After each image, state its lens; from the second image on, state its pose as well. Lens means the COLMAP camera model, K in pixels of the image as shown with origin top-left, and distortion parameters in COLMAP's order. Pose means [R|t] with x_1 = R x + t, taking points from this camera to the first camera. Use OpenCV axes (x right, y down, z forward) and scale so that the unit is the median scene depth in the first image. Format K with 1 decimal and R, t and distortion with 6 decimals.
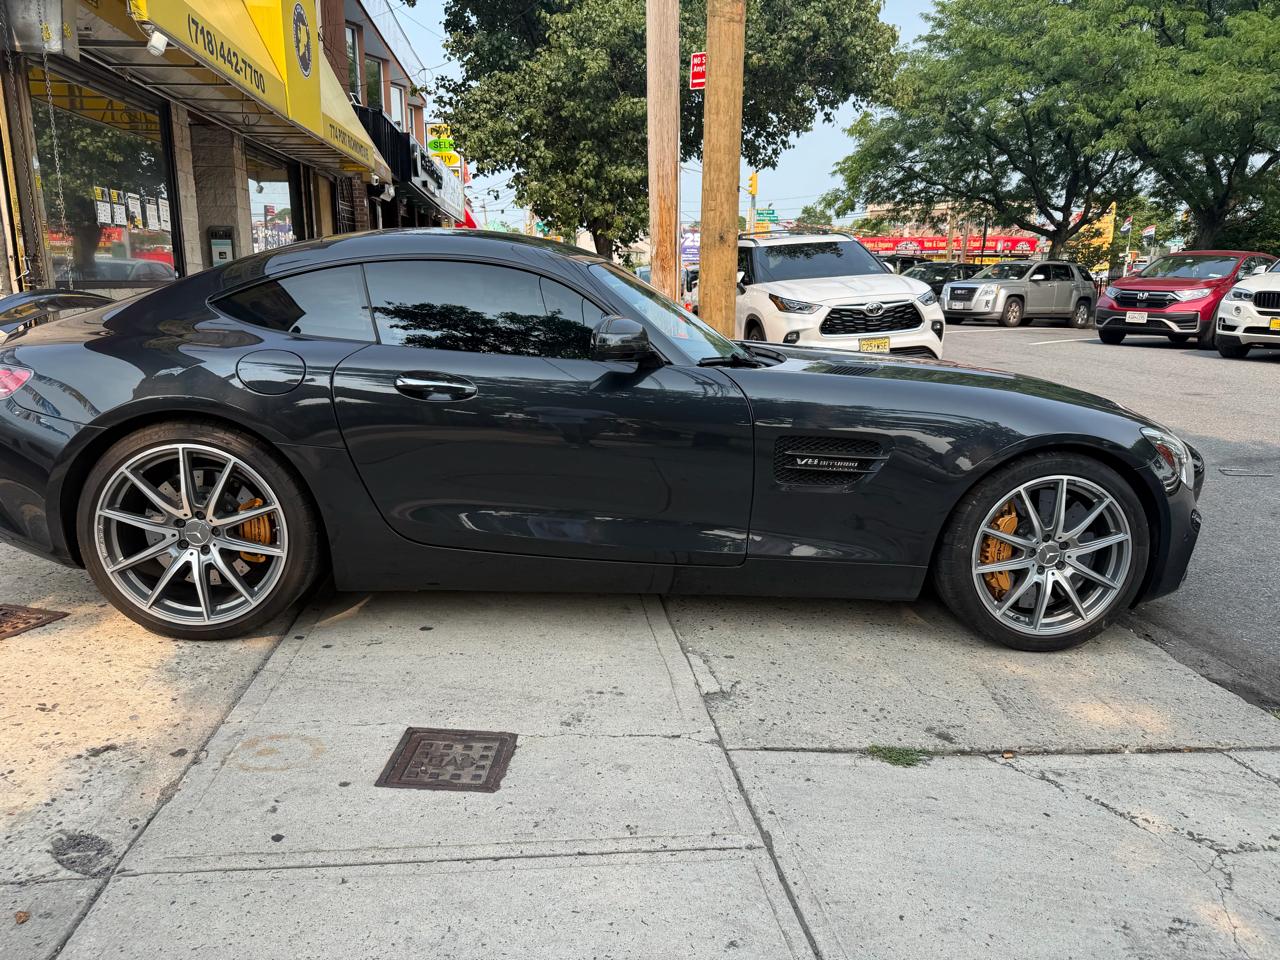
lens RADIAL K [[903.3, 0, 647.5], [0, 903.3, 484.2], [0, 0, 1]] dist [0.002923, -0.010389]
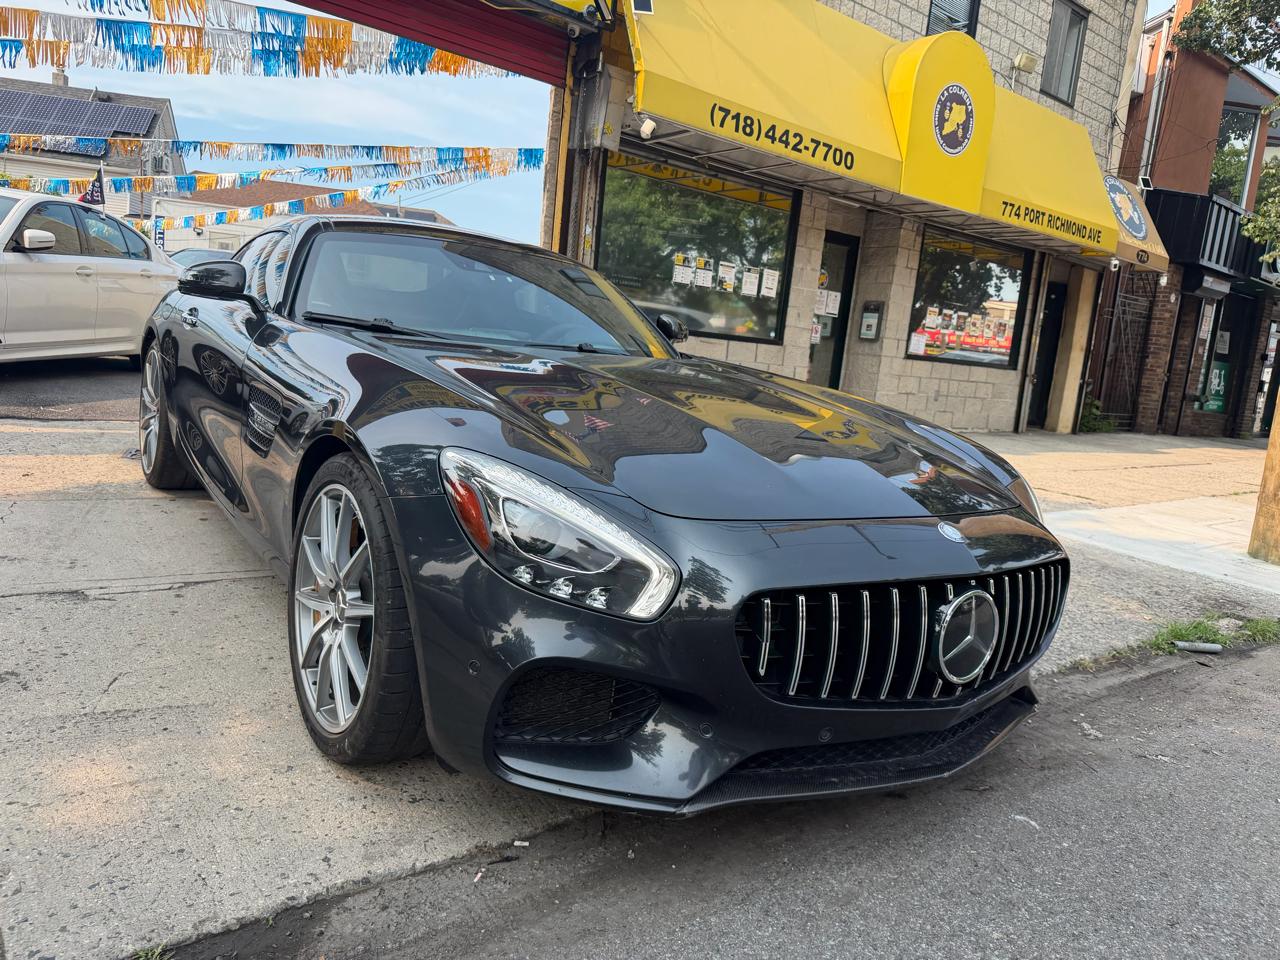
lens RADIAL K [[908.0, 0, 637.2], [0, 908.0, 468.3], [0, 0, 1]] dist [-0.000377, -0.001289]
pose [[0.520072, 0.164047, -0.838221, 0.347150], [-0.285152, 0.958423, 0.010650, -0.027663], [0.805117, 0.233481, 0.545227, 0.247306]]
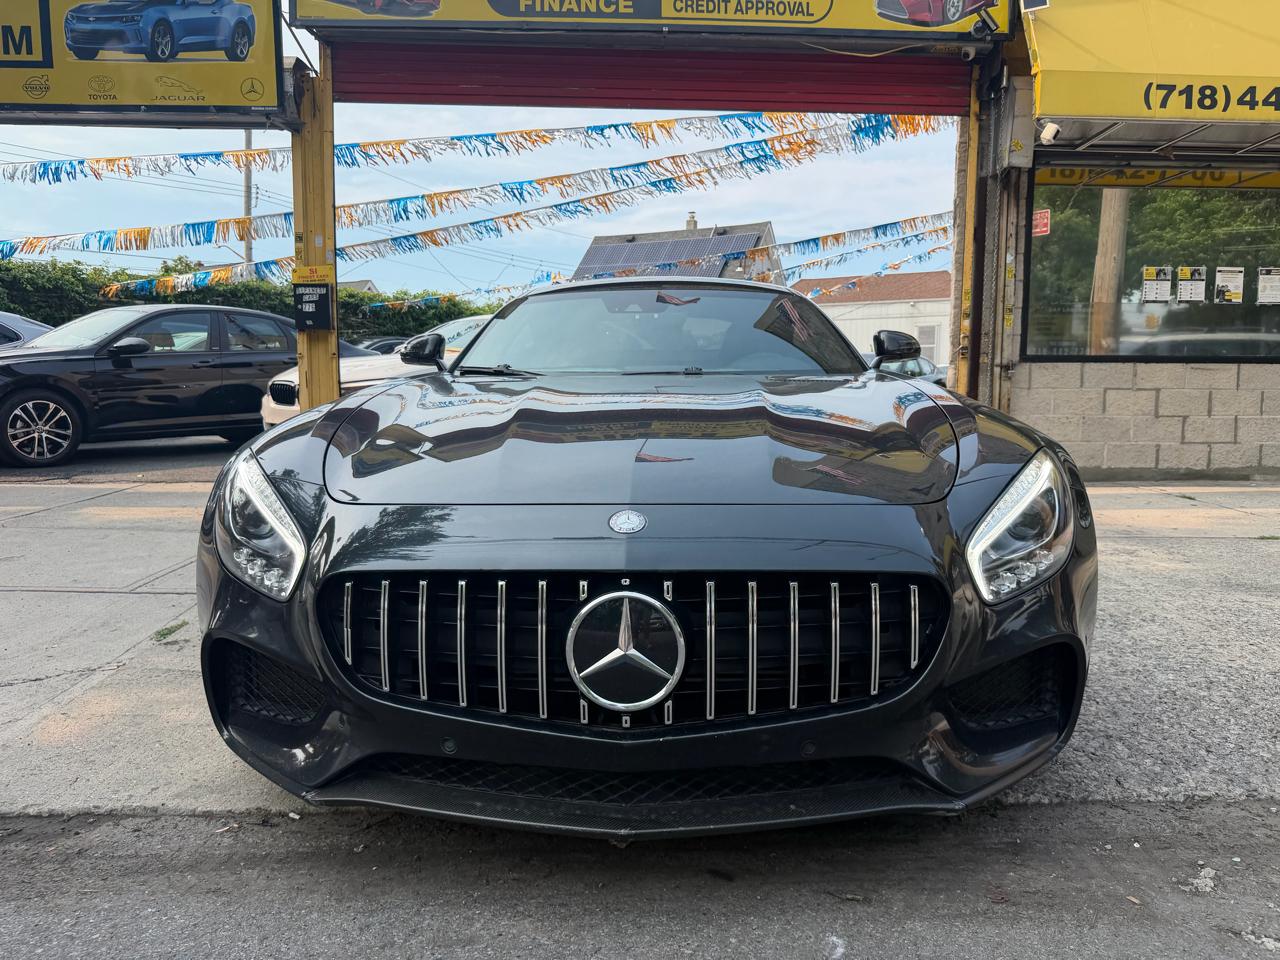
lens RADIAL K [[909.2, 0, 642.3], [0, 909.2, 477.4], [0, 0, 1]] dist [-0.007781, -0.002322]
pose [[-0.100401, 0.087693, -0.991075, 0.374705], [-0.226192, 0.968014, 0.108567, -0.056369], [0.968895, 0.235073, -0.077354, 0.422874]]
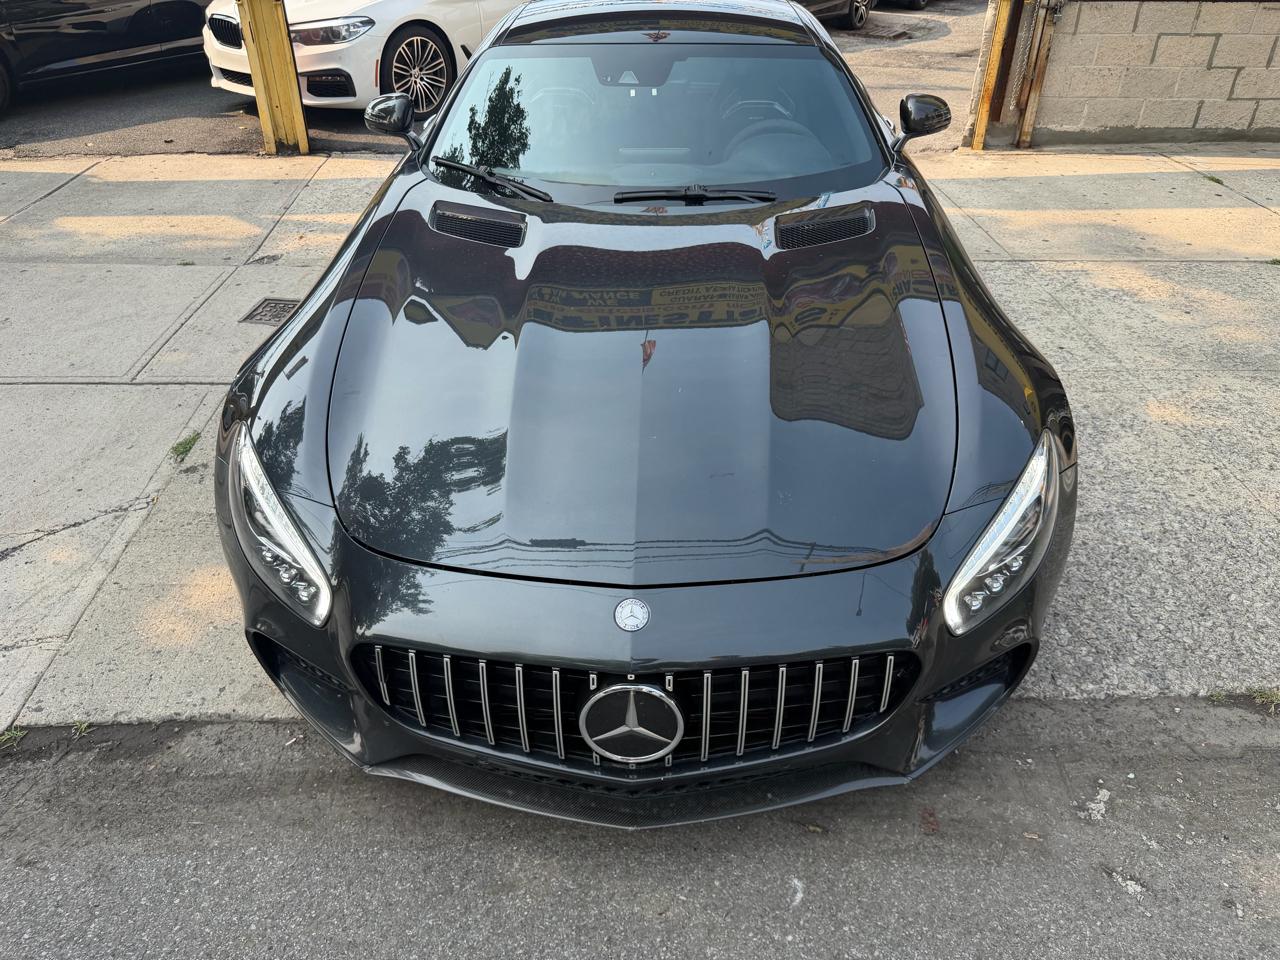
lens RADIAL K [[909.9, 0, 645.6], [0, 909.9, 475.5], [0, 0, 1]] dist [-0.006077, -0.004261]
pose [[-0.089126, 0.530562, -0.842947, 0.348469], [-0.226884, 0.813252, 0.535860, -0.142404], [0.969835, 0.239010, 0.047894, 0.398404]]
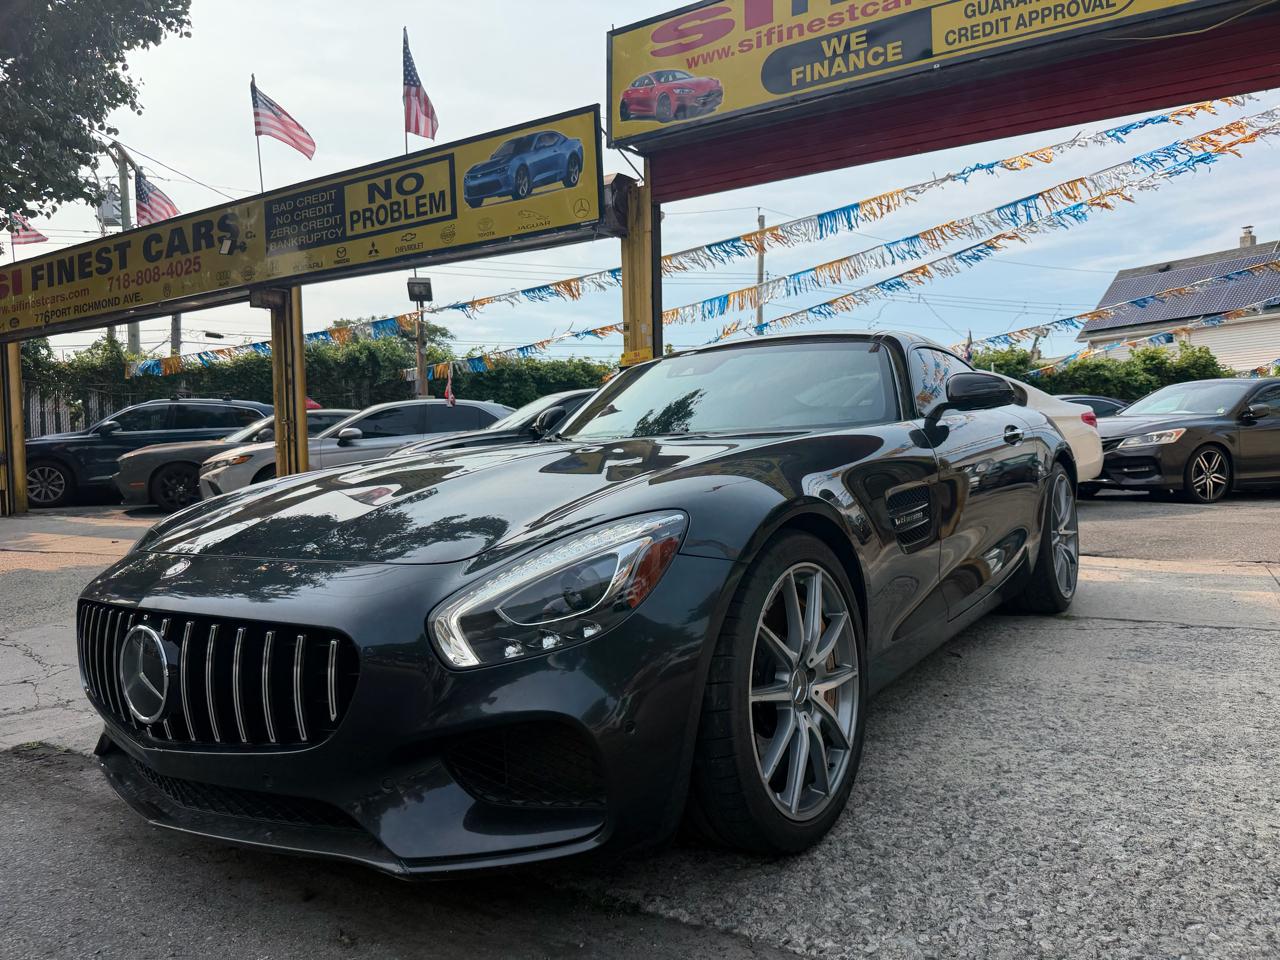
lens RADIAL K [[898.5, 0, 640.9], [0, 898.5, 479.1], [0, 0, 1]] dist [0.023220, -0.041207]
pose [[-0.626790, 0.030997, -0.778571, 0.308626], [-0.149774, 0.975782, 0.159425, -0.095993], [0.764658, 0.216536, -0.606968, 0.597426]]
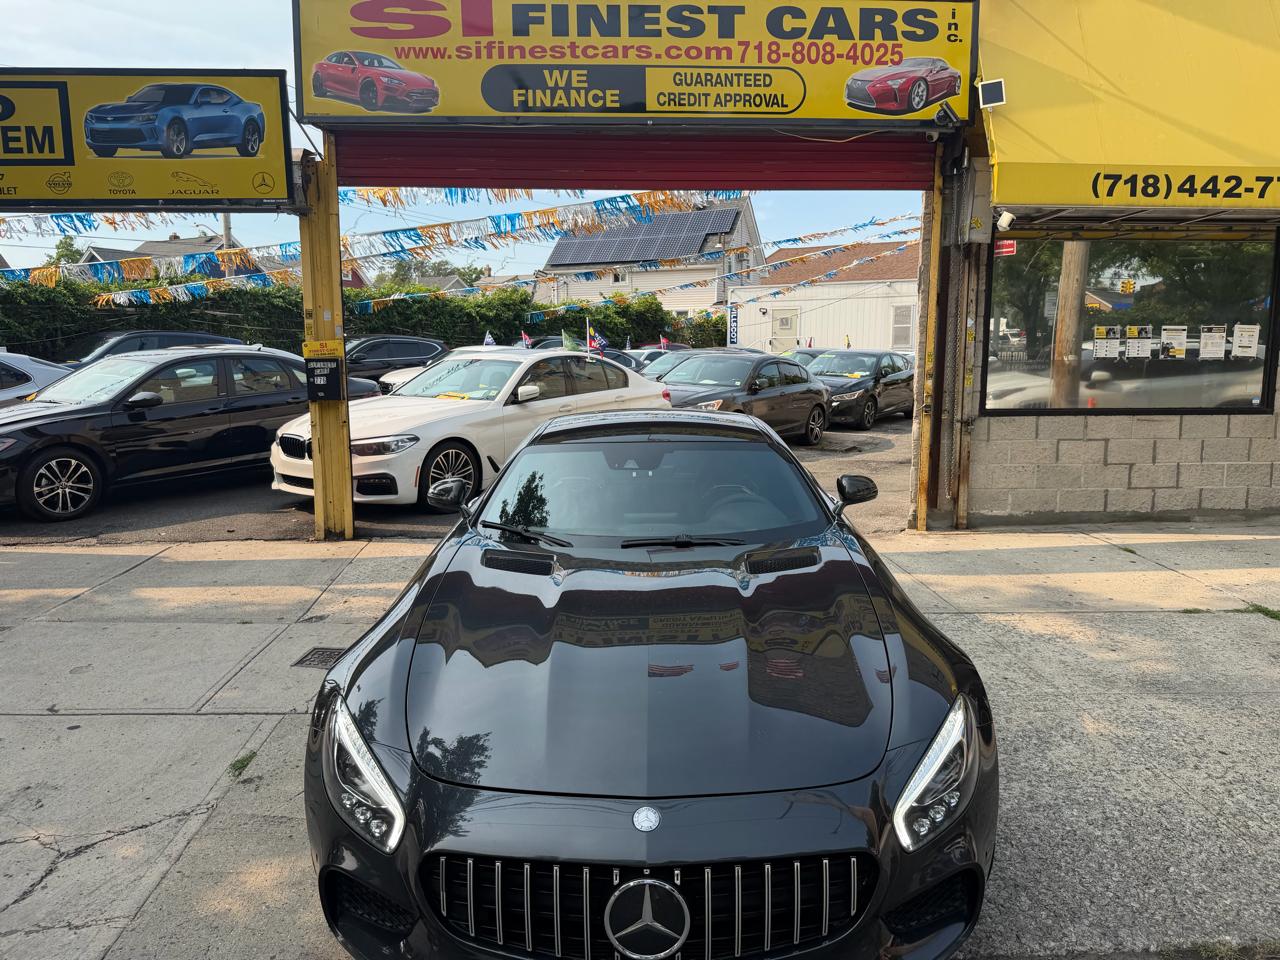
lens RADIAL K [[905.6, 0, 638.1], [0, 905.6, 471.5], [0, 0, 1]] dist [-0.000018, -0.009490]
pose [[-0.082738, 0.126583, -0.988499, 0.423713], [-0.217600, 0.965672, 0.141873, -0.141126], [0.972525, 0.226836, -0.052354, 0.400769]]
